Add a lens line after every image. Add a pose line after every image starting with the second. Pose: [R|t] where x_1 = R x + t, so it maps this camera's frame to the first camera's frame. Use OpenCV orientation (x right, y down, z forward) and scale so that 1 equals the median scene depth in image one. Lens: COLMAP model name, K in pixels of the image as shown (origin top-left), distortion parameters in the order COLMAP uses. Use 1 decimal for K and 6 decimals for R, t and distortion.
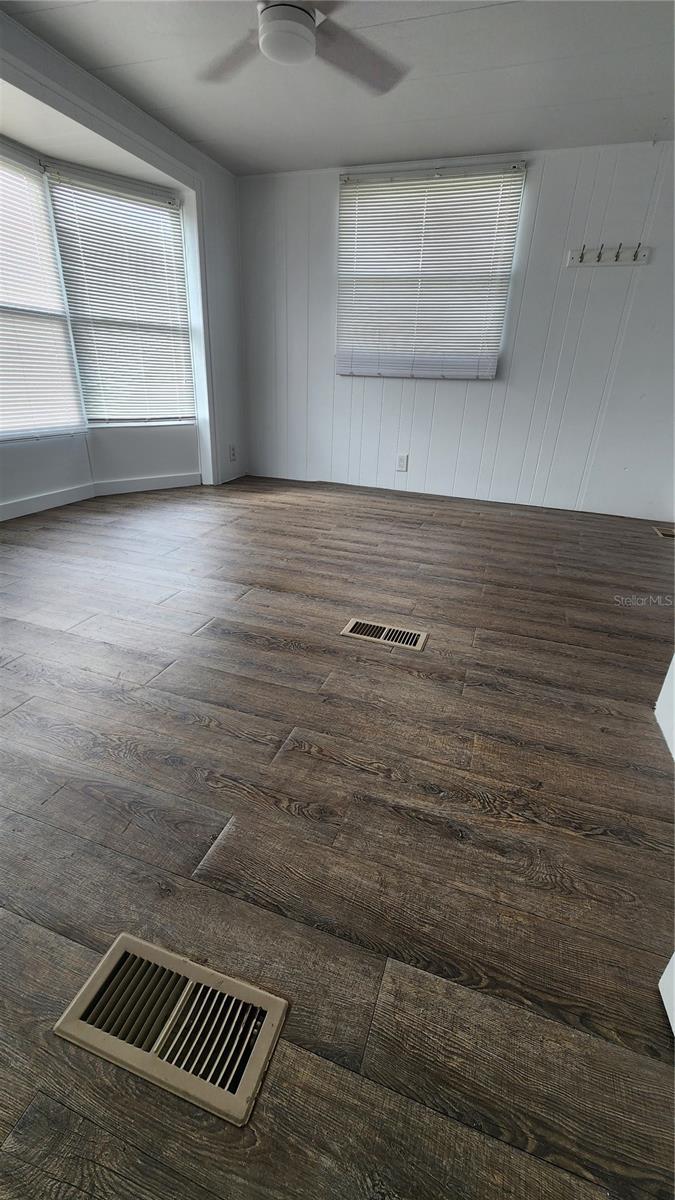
lens RADIAL K [[489.3, 0, 344.1], [0, 489.3, 603.5], [0, 0, 1]] dist [0.002503, -0.001876]
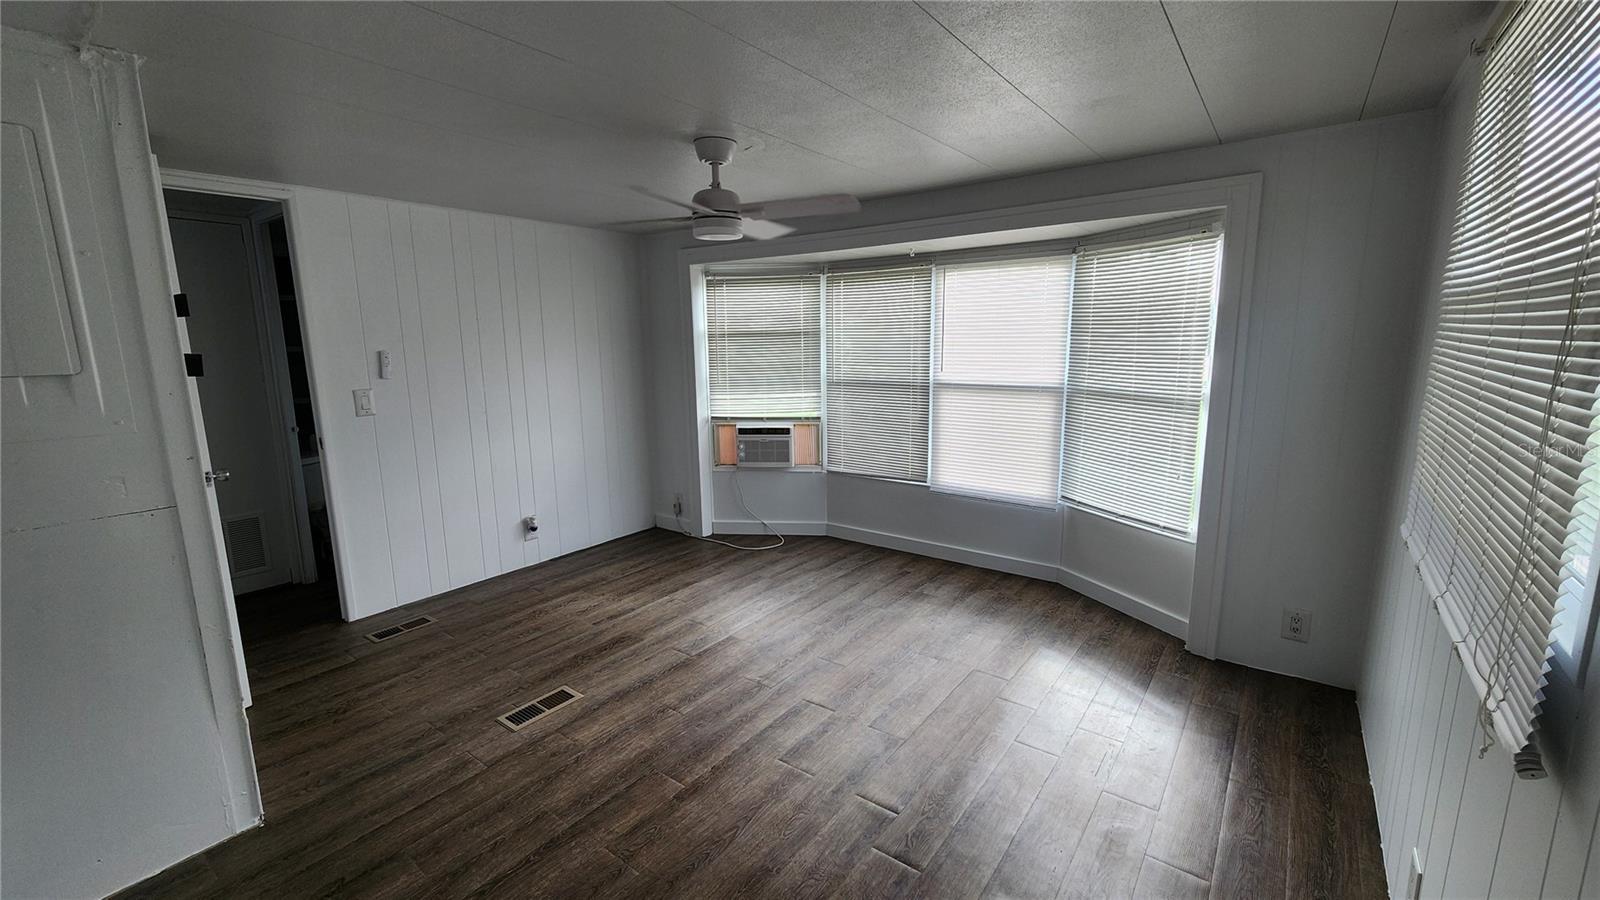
lens RADIAL K [[652.4, 0, 809.1], [0, 652.4, 452.5], [0, 0, 1]] dist [0.002503, -0.001876]
pose [[-0.308335, 0.139235, -0.941033, 1.234068], [-0.392878, 0.882284, 0.259271, -1.091955], [0.866358, 0.449653, -0.217336, 1.634614]]
